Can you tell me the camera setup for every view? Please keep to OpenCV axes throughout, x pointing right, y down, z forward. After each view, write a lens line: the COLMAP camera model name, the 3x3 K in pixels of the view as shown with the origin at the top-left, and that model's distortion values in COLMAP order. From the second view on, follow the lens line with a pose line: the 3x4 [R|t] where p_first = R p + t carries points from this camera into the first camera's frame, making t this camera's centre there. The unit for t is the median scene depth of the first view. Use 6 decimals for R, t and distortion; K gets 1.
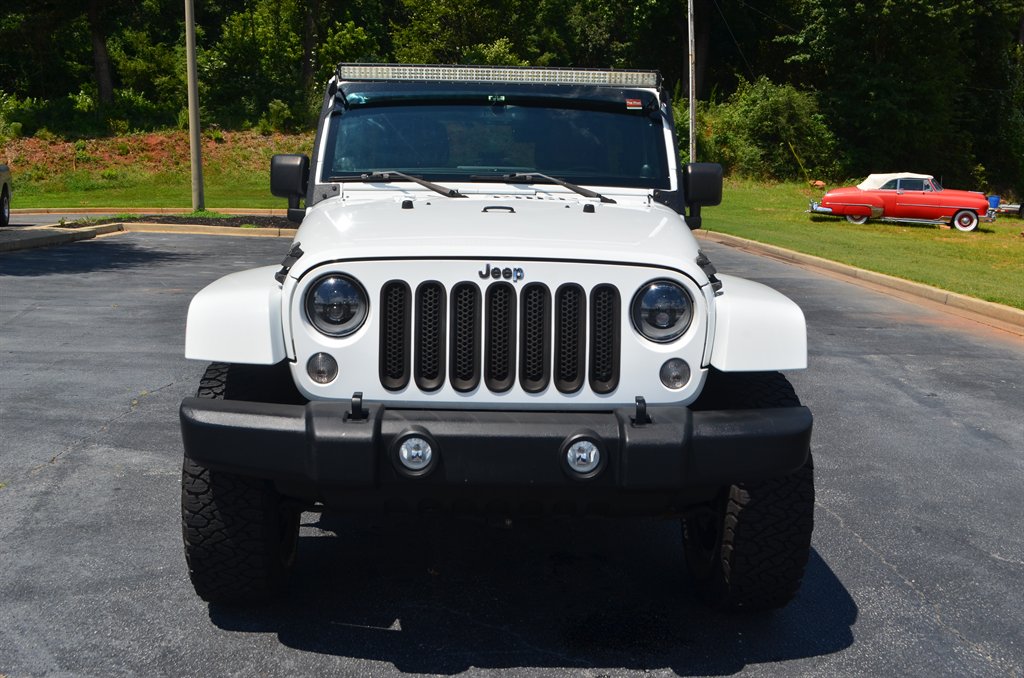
lens RADIAL K [[1055.6, 0, 511.3], [0, 1055.6, 348.9], [0, 0, 1]] dist [-0.078580, 0.000000]
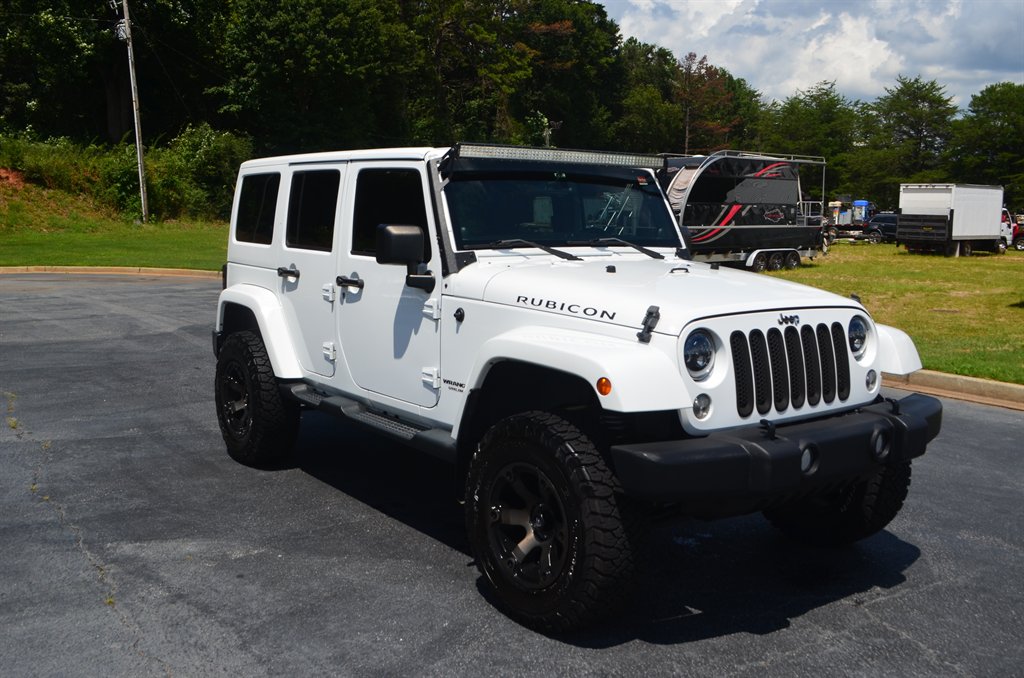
lens RADIAL K [[988.0, 0, 507.7], [0, 988.0, 351.1], [0, 0, 1]] dist [-0.078524, 0.000000]
pose [[0.824235, -0.089409, 0.559145, -0.832654], [0.102357, 0.994714, 0.008174, -0.065211], [-0.556920, 0.050495, 0.829030, 0.138750]]
